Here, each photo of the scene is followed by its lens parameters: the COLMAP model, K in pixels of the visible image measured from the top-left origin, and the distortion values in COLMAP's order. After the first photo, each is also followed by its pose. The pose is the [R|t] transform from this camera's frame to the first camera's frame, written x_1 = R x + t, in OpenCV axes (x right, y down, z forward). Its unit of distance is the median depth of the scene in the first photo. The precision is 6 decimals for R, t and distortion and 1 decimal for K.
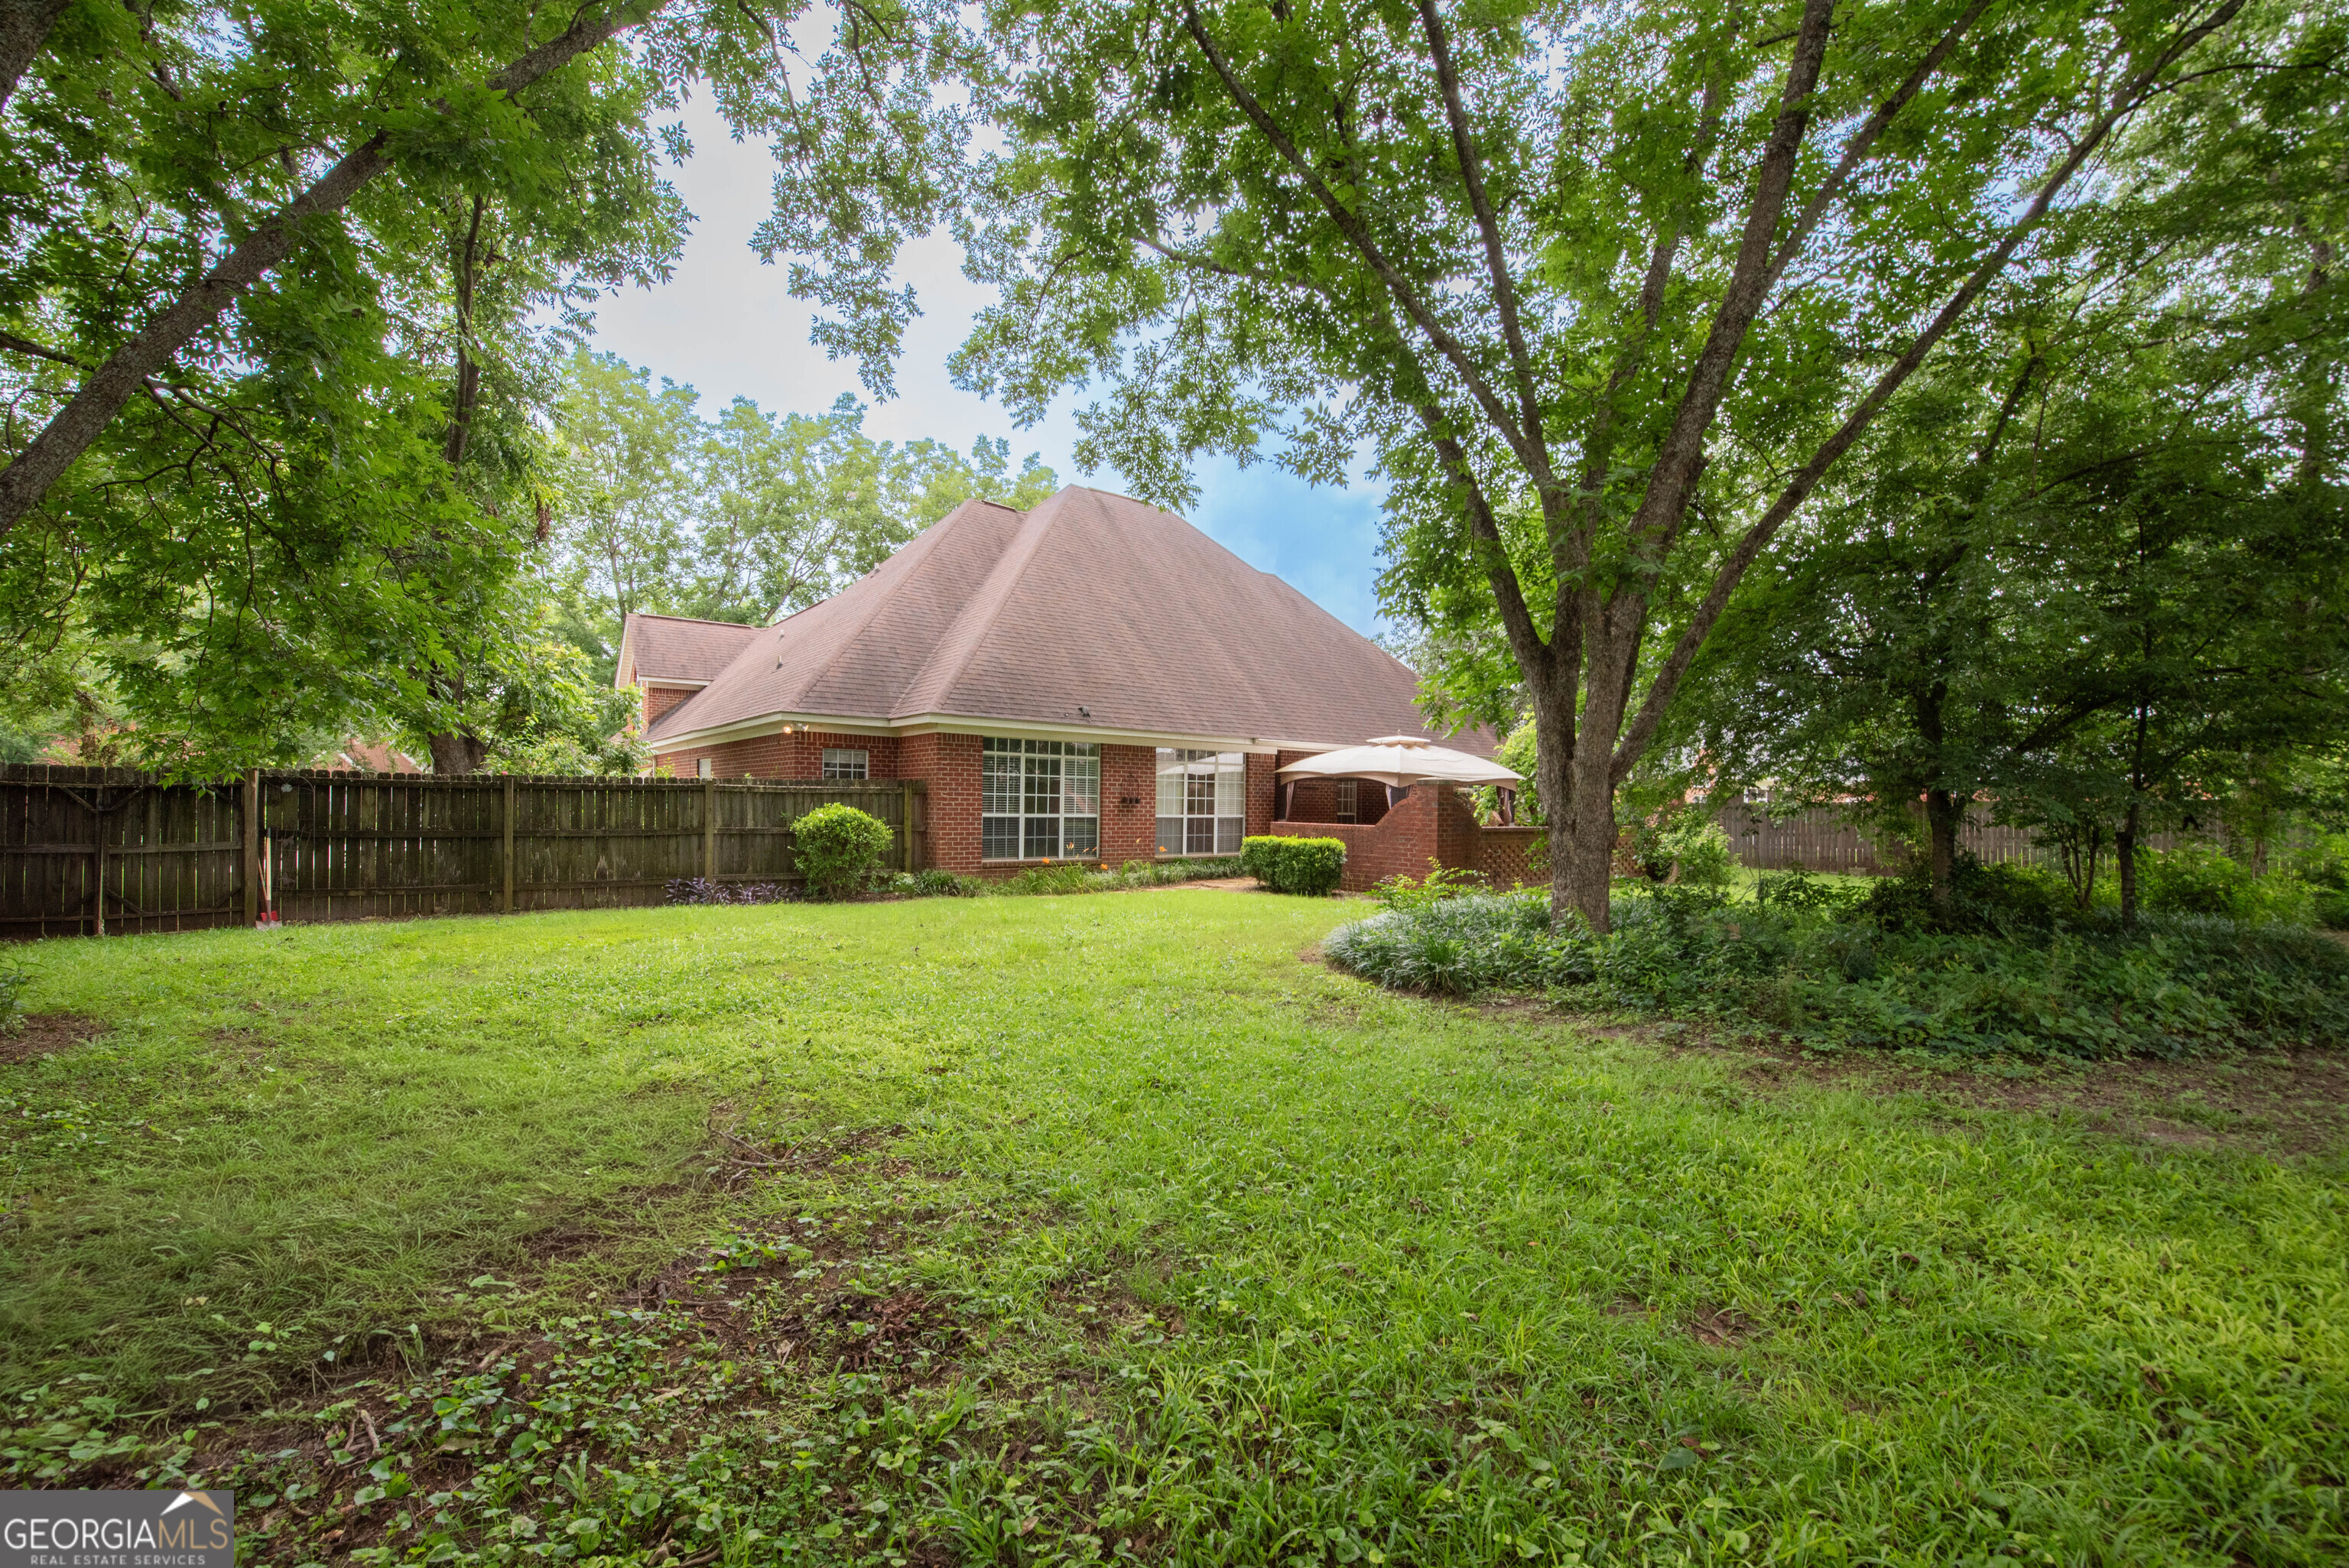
lens RADIAL K [[952.7, 0, 1166.1], [0, 952.7, 793.6], [0, 0, 1]] dist [-0.015448, 0.000028]
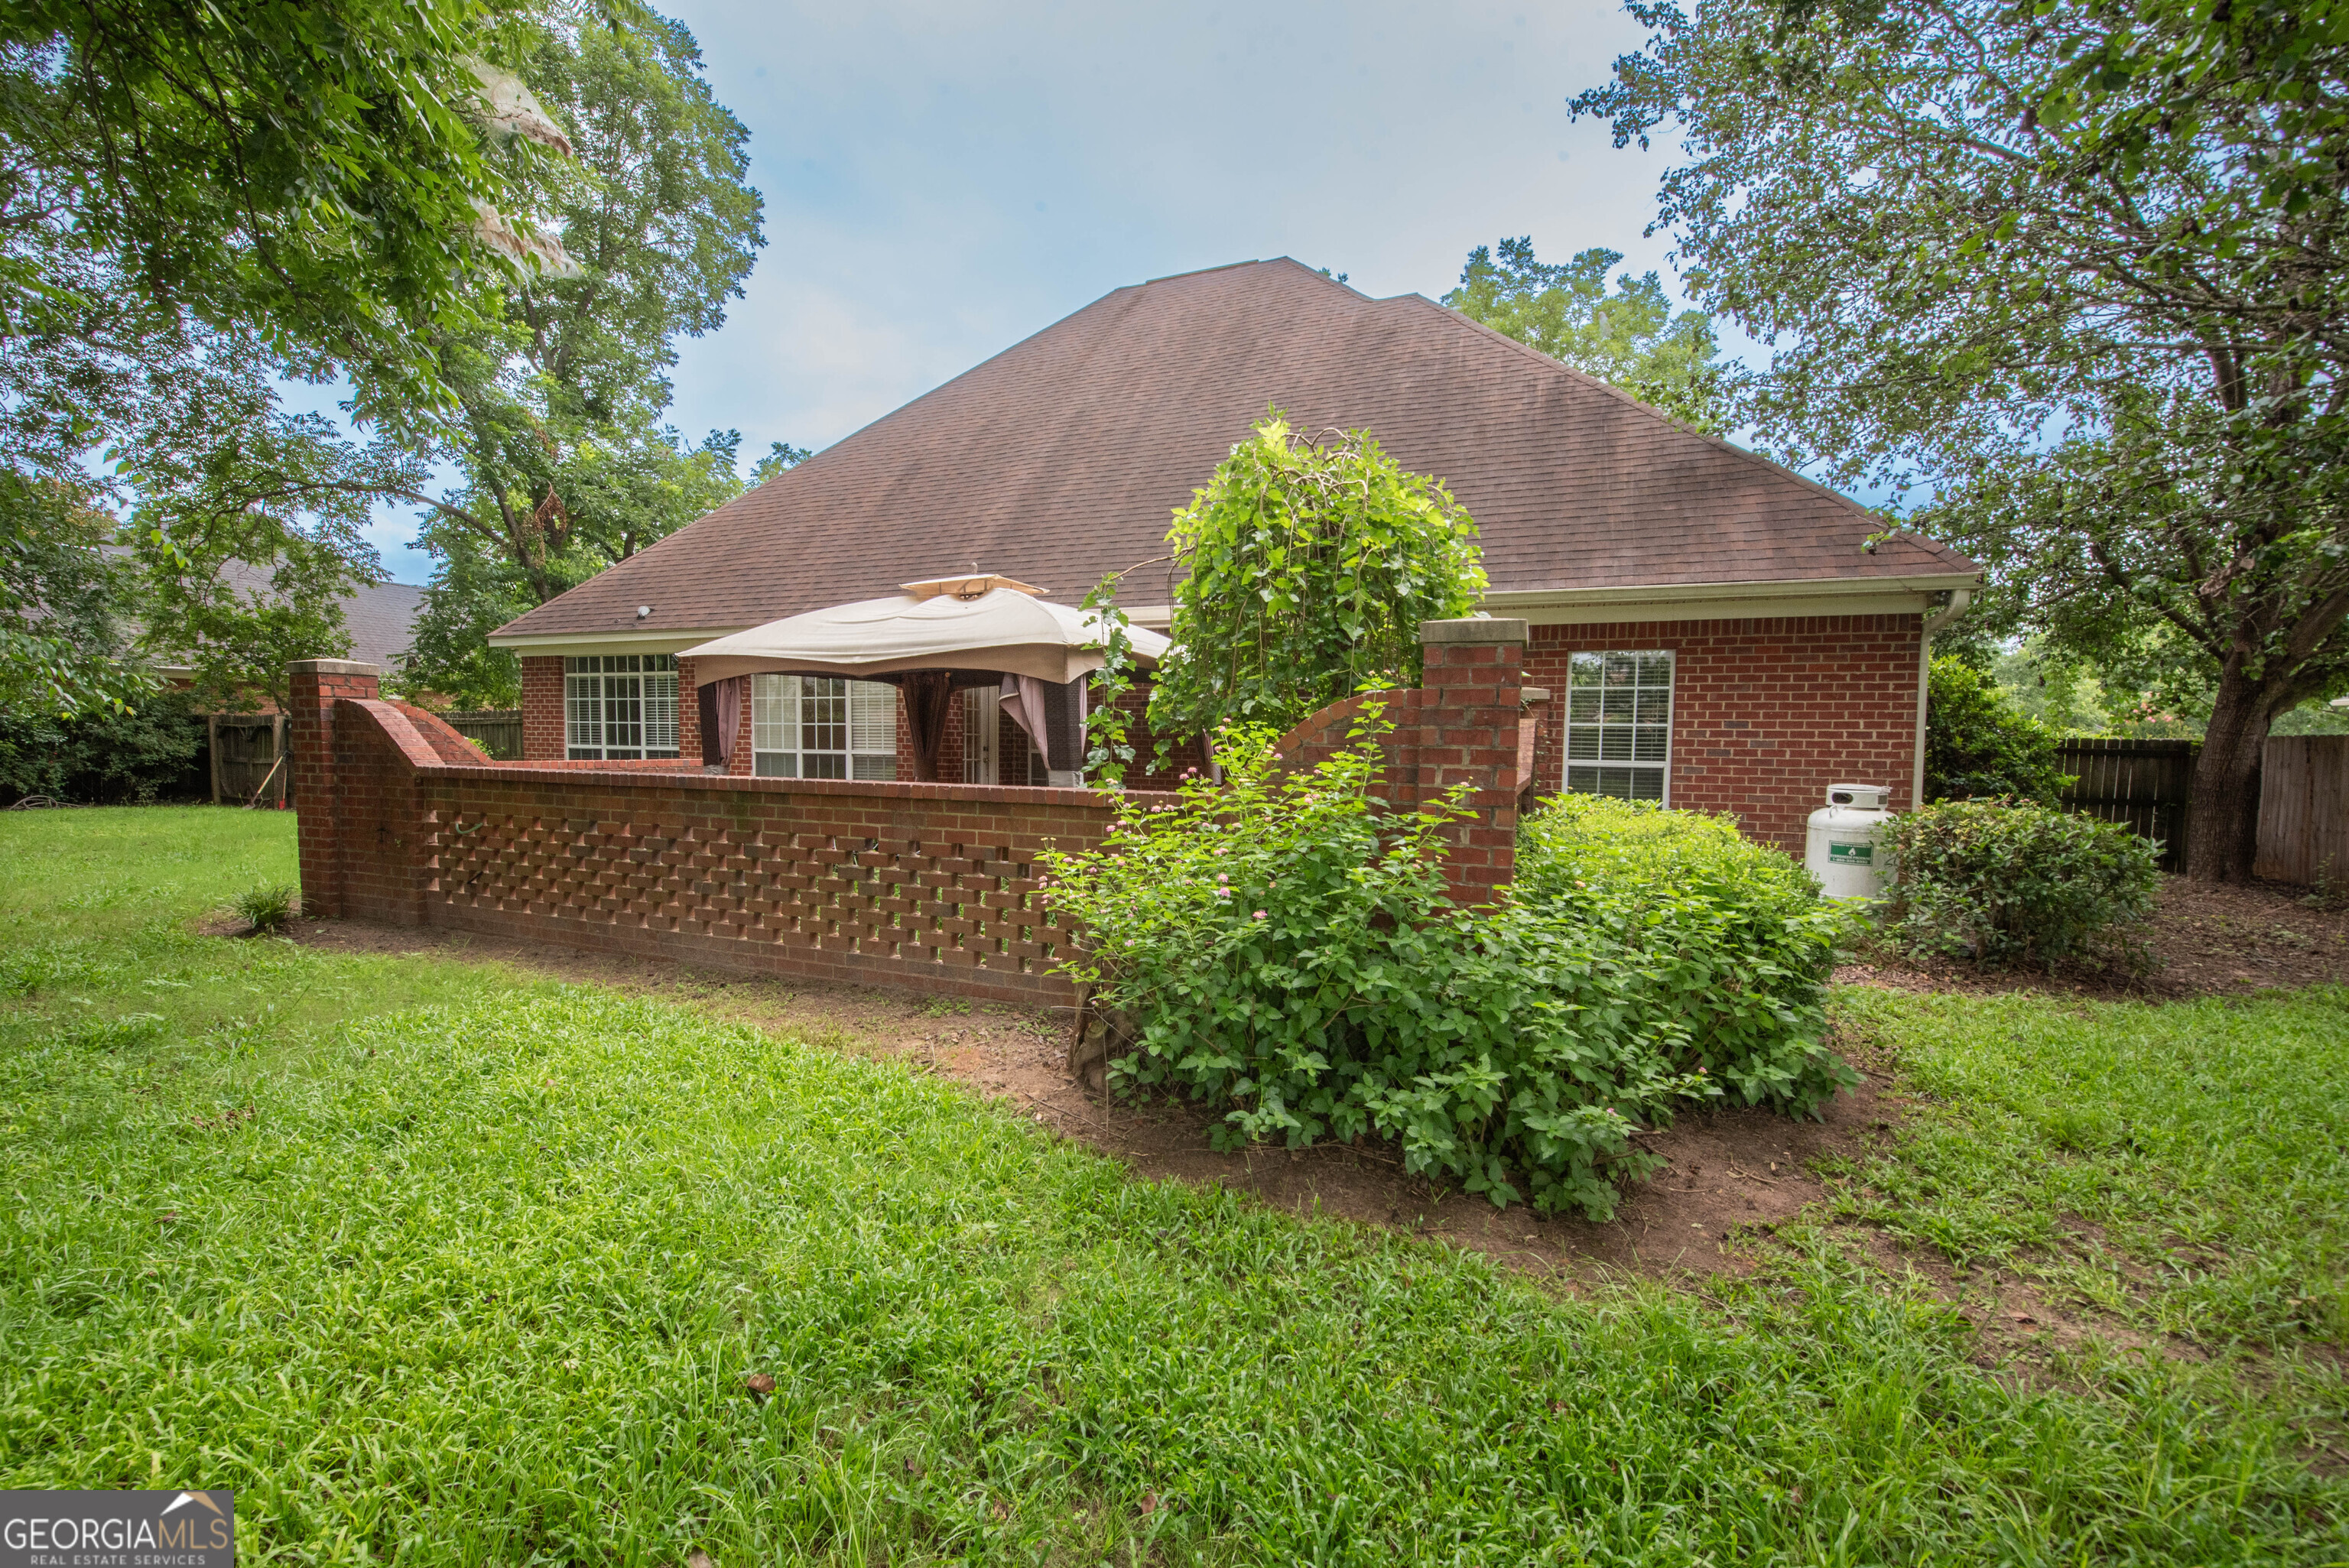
lens RADIAL K [[952.7, 0, 1166.1], [0, 952.7, 793.6], [0, 0, 1]] dist [-0.015448, 0.000028]
pose [[0.530347, 0.043440, -0.846667, 0.805383], [0.004770, 0.998518, 0.054219, 0.020428], [0.847768, -0.032794, 0.529353, 0.958002]]
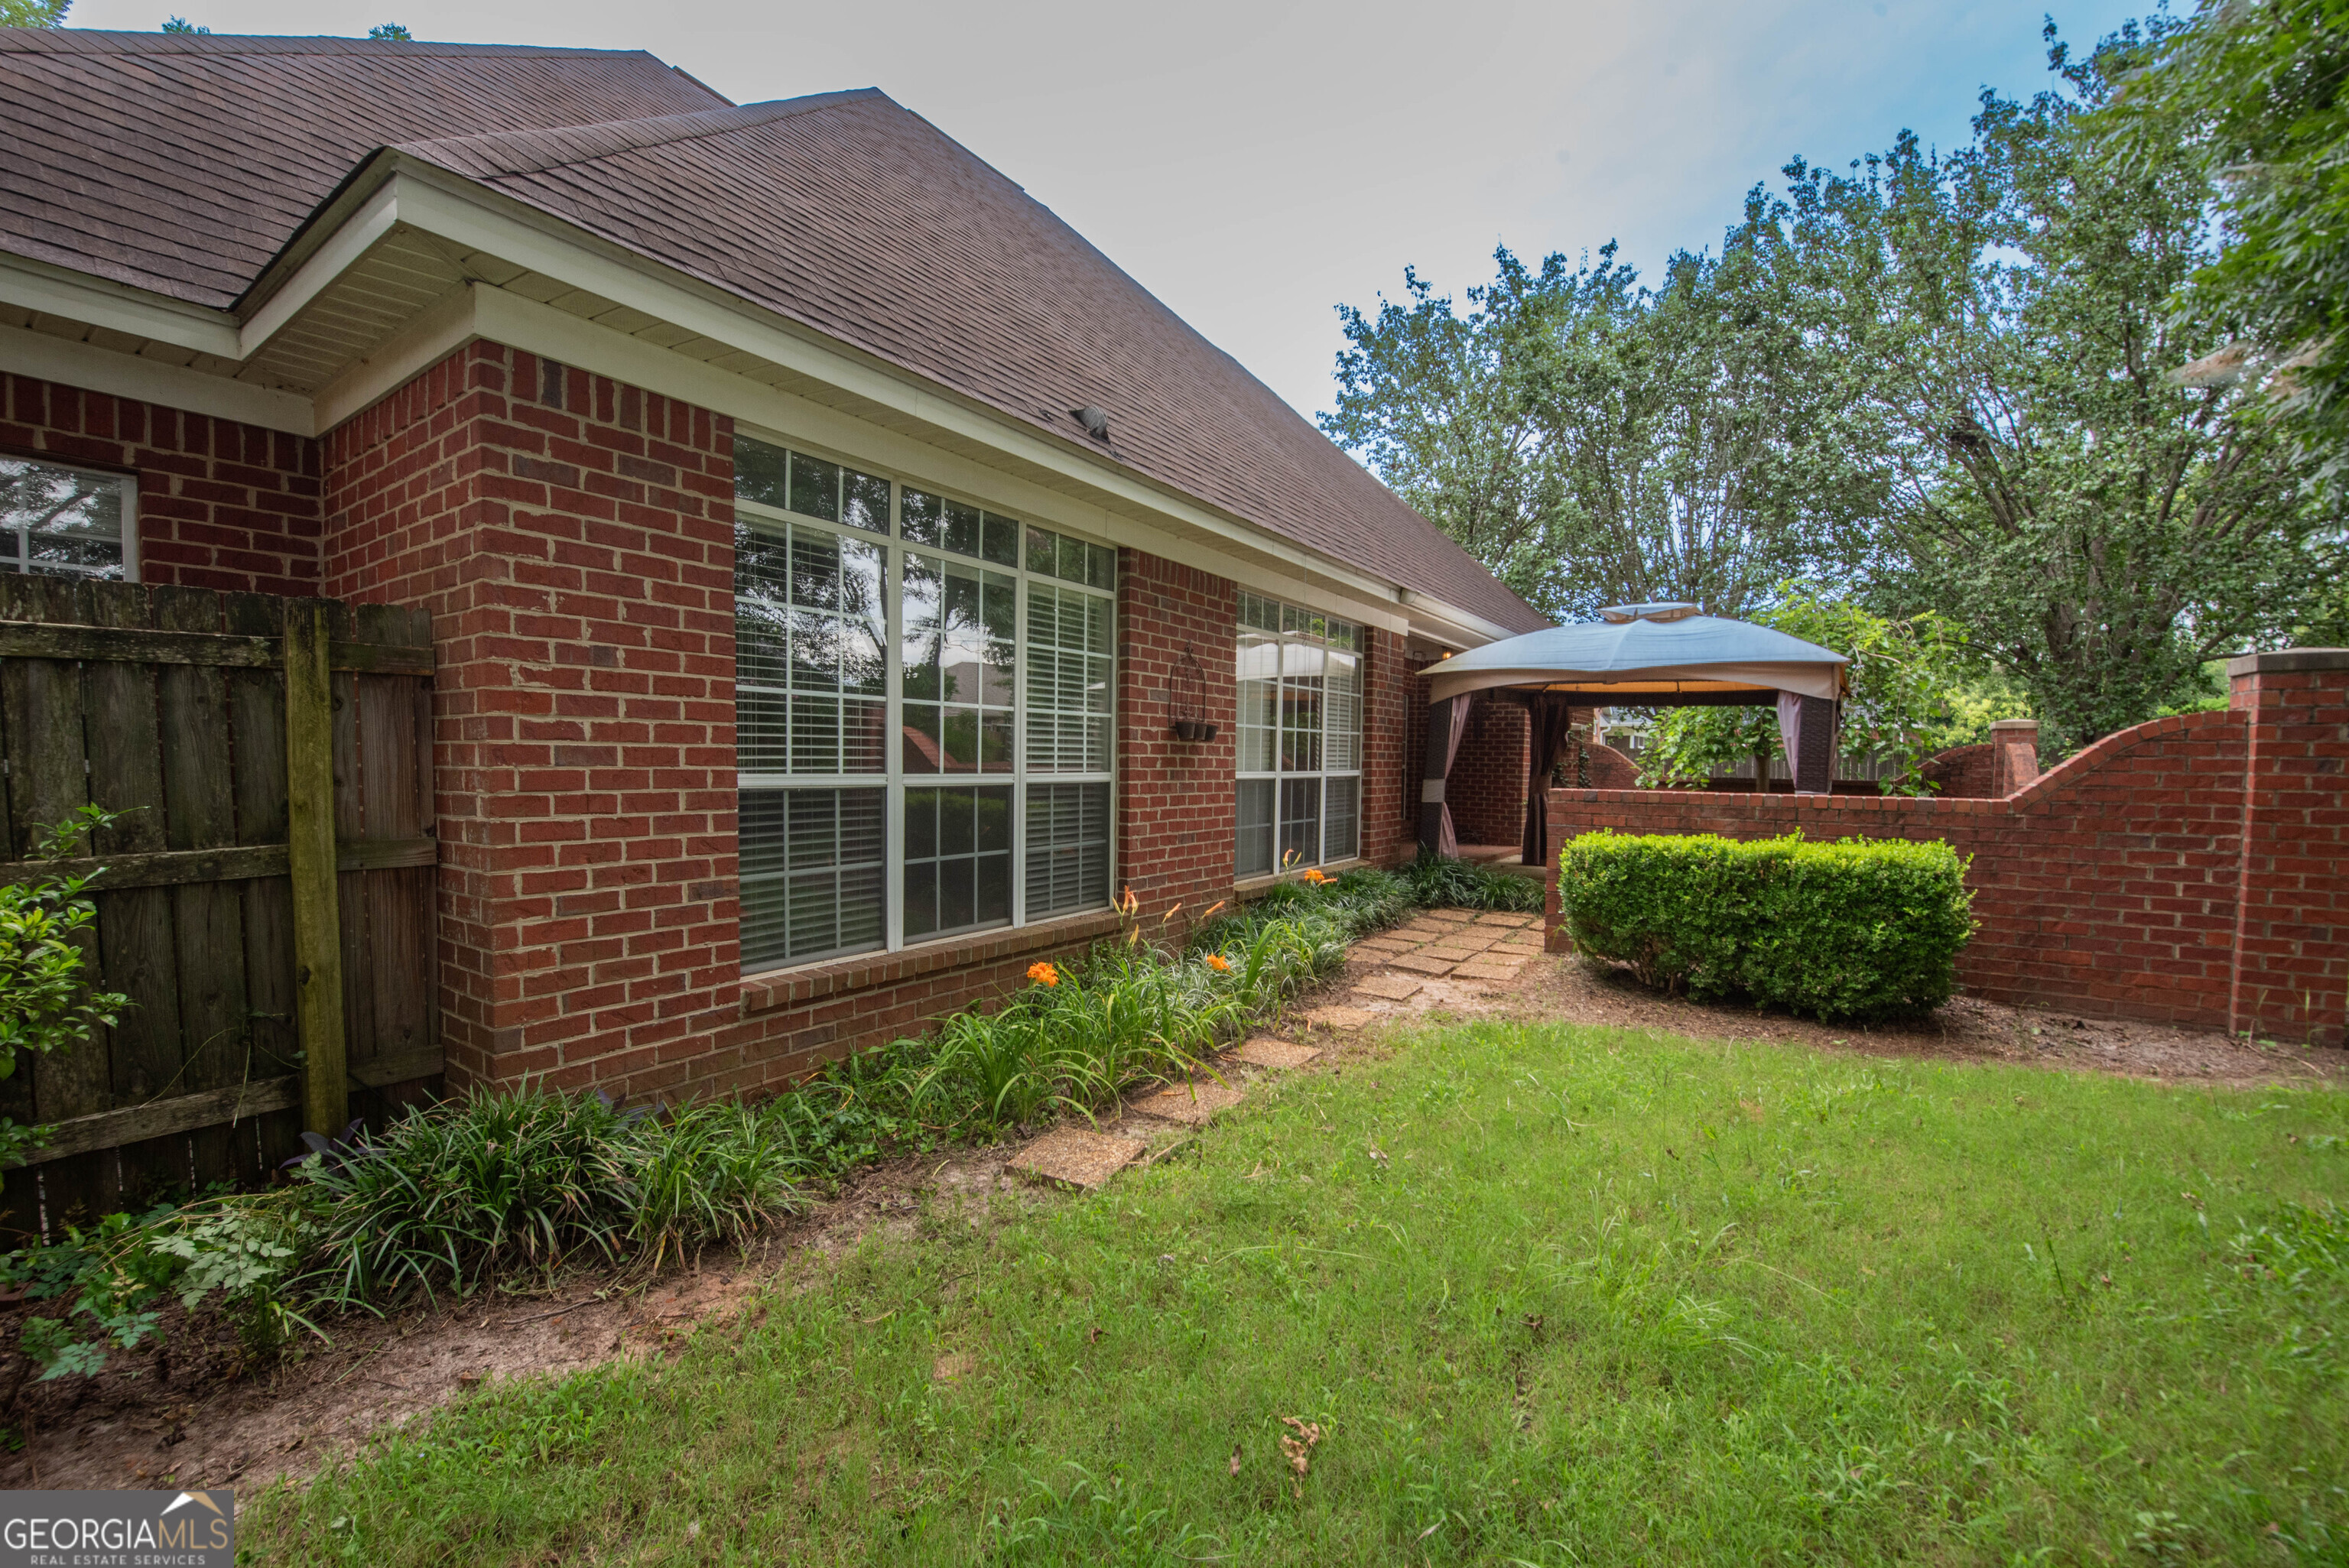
lens RADIAL K [[952.7, 0, 1166.1], [0, 952.7, 793.6], [0, 0, 1]] dist [-0.015448, 0.000028]
pose [[0.952767, -0.013732, 0.303391, -0.156569], [-0.001393, 0.998769, 0.049582, 0.013386], [-0.303698, -0.047662, 0.951575, 0.715536]]
